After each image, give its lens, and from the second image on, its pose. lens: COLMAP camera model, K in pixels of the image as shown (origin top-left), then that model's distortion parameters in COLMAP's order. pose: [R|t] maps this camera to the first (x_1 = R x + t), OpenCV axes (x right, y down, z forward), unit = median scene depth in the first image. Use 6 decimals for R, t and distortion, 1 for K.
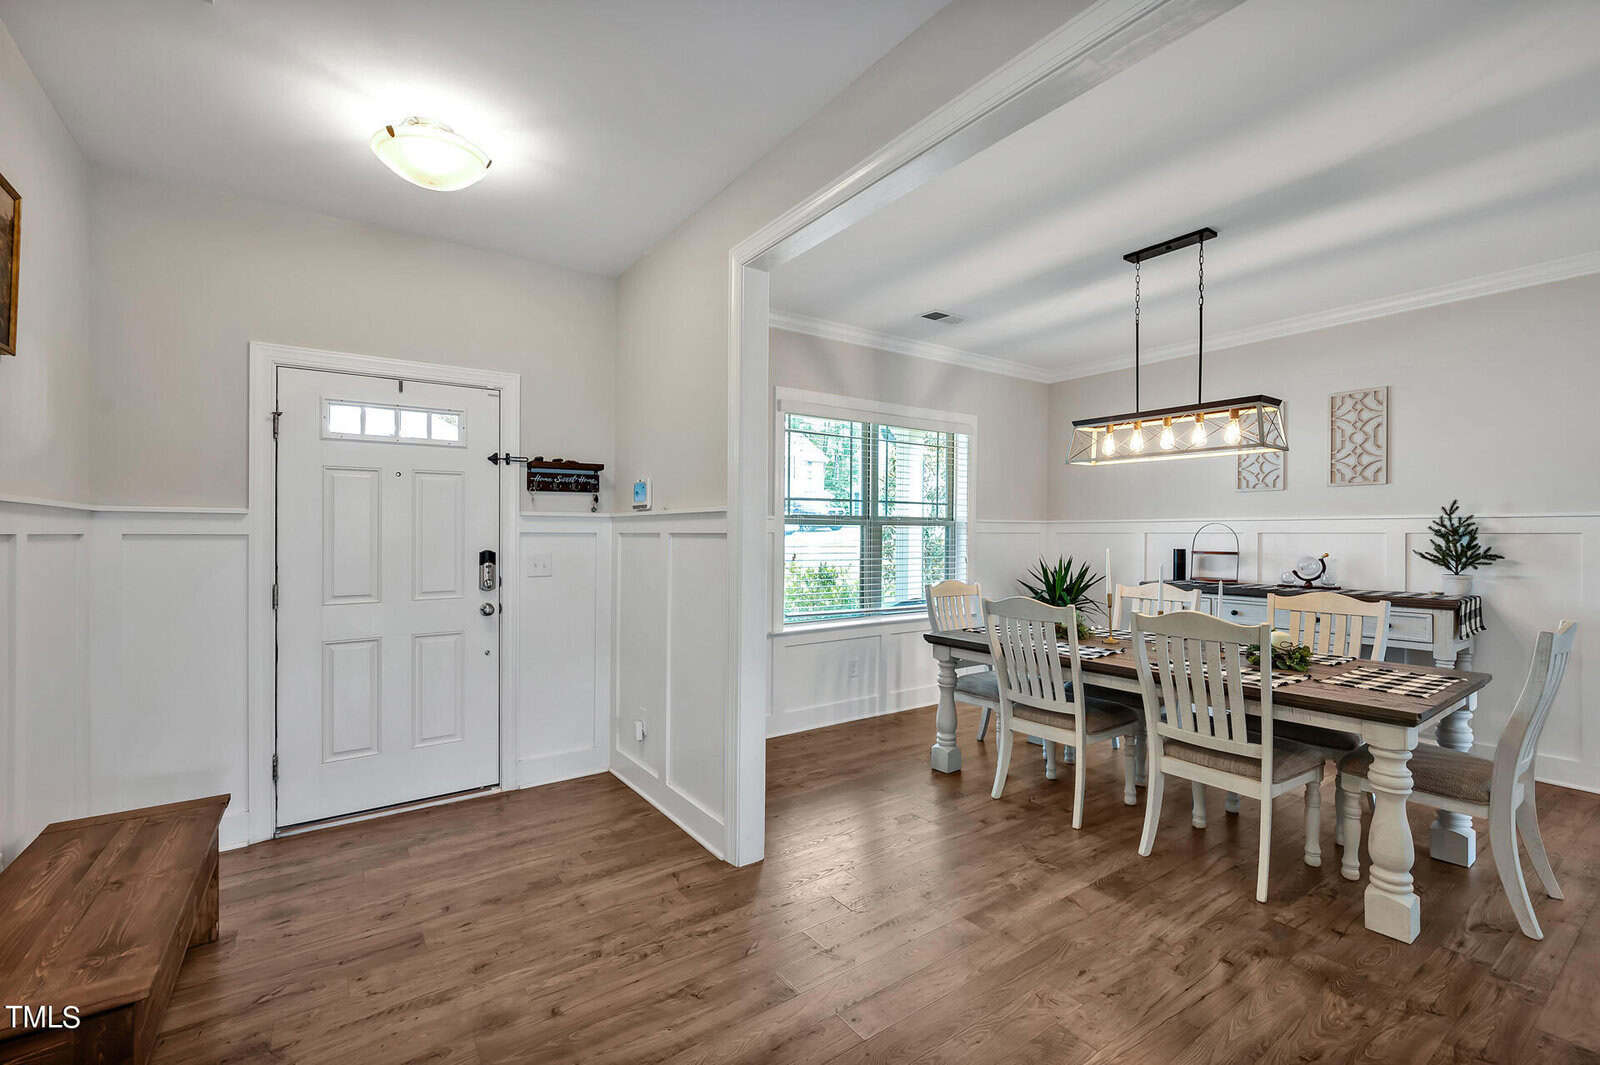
lens RADIAL K [[695.0, 0, 799.2], [0, 695.0, 499.3], [0, 0, 1]] dist [0.000130, -0.000012]
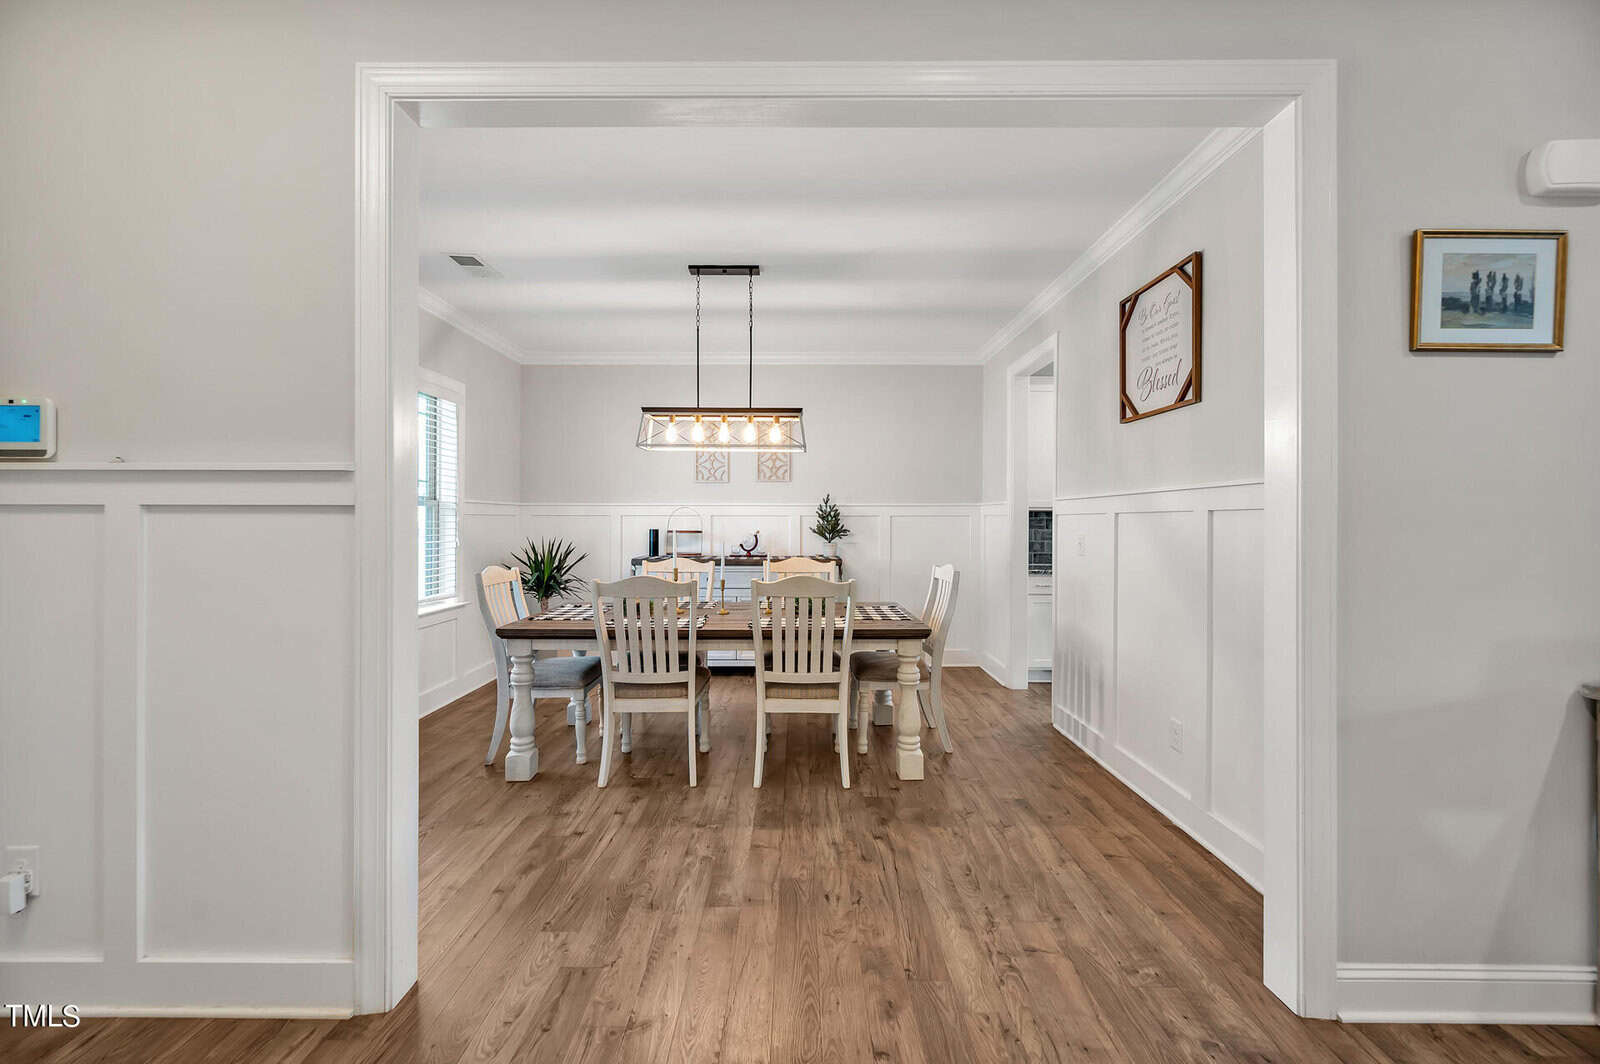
lens RADIAL K [[643.8, 0, 796.2], [0, 643.8, 503.2], [0, 0, 1]] dist [0.000140, 0.000146]
pose [[0.576584, 0.022152, 0.816737, -0.263394], [-0.040910, 0.999161, 0.001781, 0.021664], [-0.816013, -0.034439, 0.577007, 0.245397]]
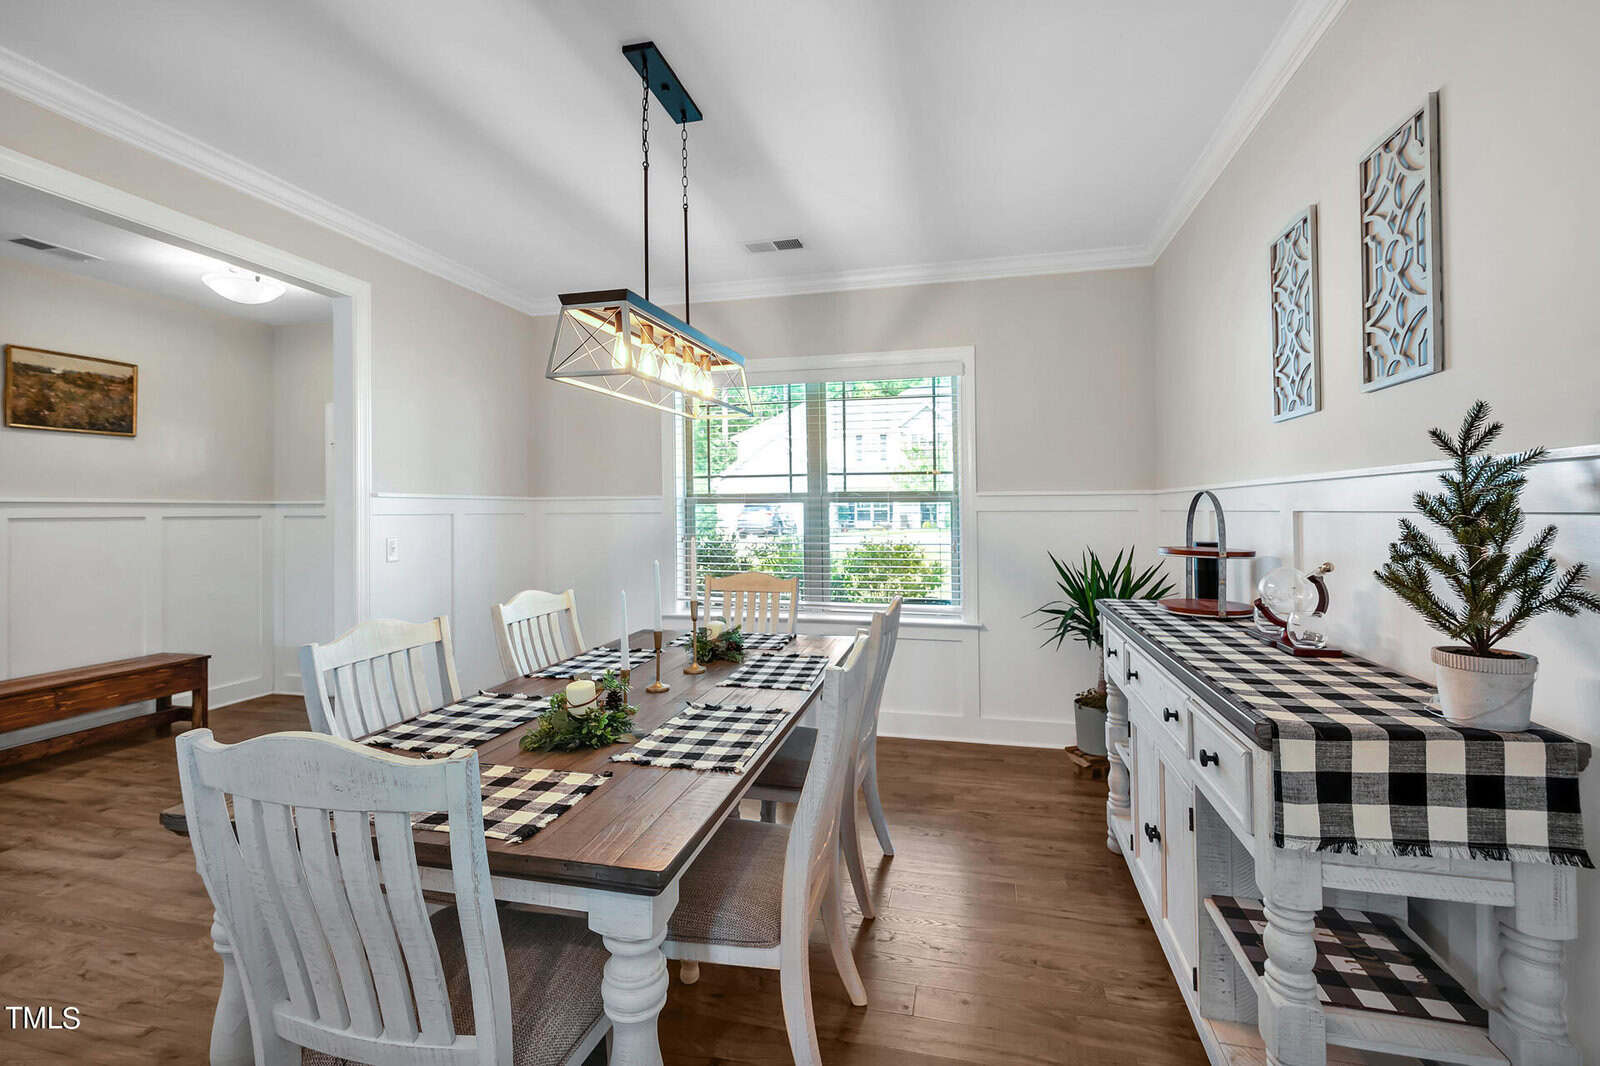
lens RADIAL K [[695.0, 0, 799.2], [0, 695.0, 499.8], [0, 0, 1]] dist [0.000130, -0.000012]
pose [[0.656267, -0.015644, -0.754366, 0.978501], [0.043627, 0.998899, 0.017238, 0.024159], [0.753266, -0.044224, 0.656227, 0.589343]]
